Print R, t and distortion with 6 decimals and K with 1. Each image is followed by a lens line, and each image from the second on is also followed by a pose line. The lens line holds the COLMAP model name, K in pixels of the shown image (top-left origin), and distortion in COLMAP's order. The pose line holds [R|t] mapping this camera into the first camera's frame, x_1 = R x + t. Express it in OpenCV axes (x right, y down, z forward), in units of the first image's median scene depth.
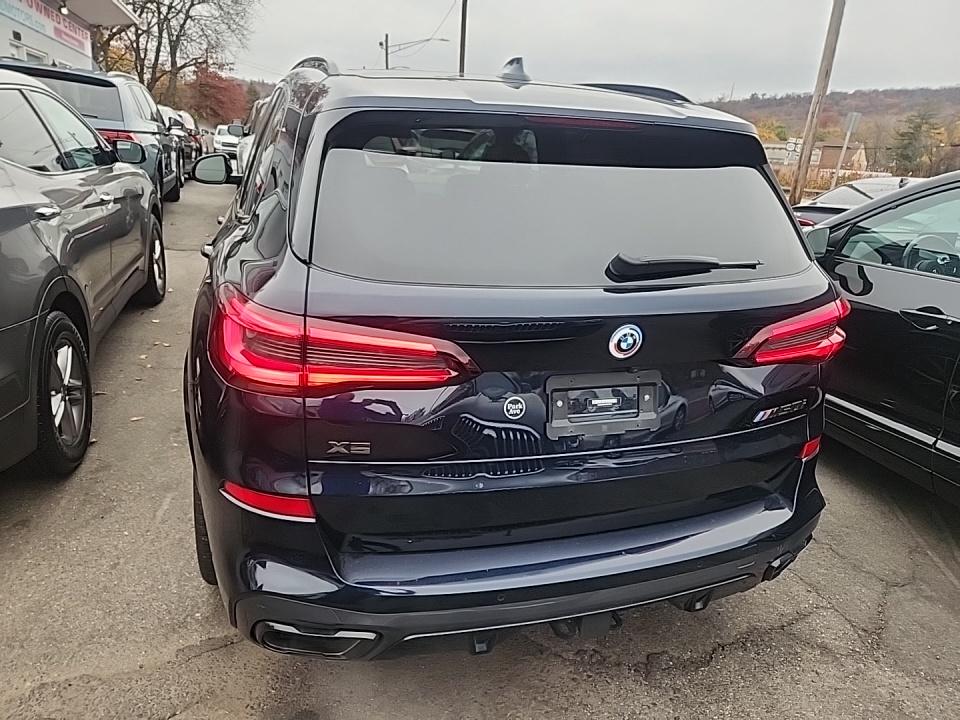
lens RADIAL K [[657.9, 0, 483.0], [0, 657.9, 374.3], [0, 0, 1]] dist [0.061364, -0.043284]
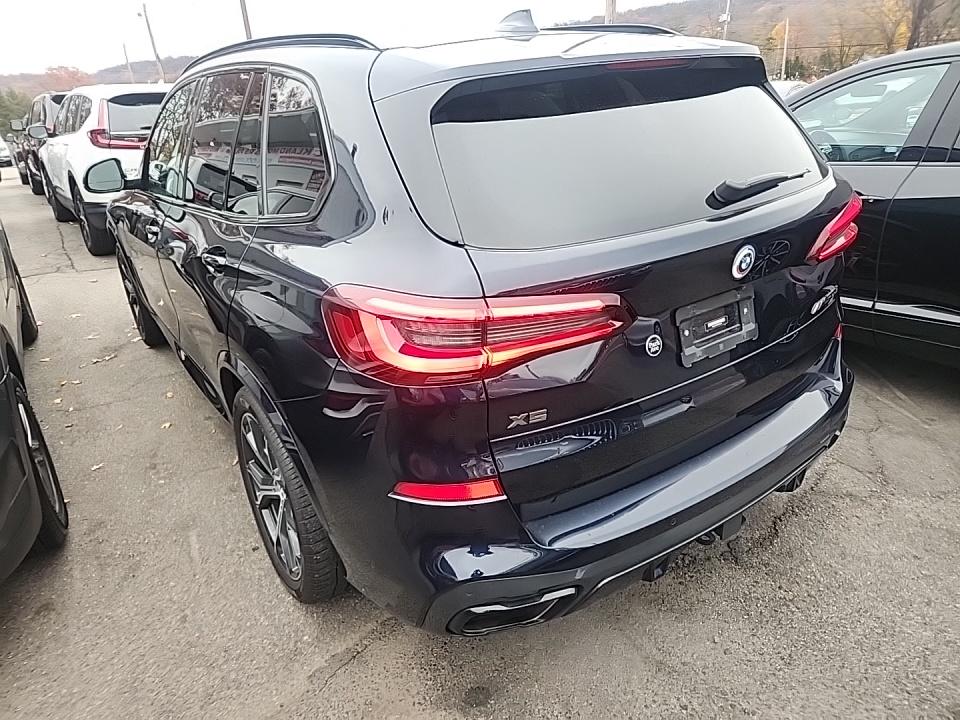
lens RADIAL K [[652.2, 0, 480.0], [0, 652.2, 360.0], [0, 0, 1]] dist [0.072762, -0.055911]
pose [[0.949820, -0.224310, 0.218006, -0.424760], [0.213953, 0.974310, 0.070321, -0.056245], [-0.228179, -0.020150, 0.973411, 0.039934]]
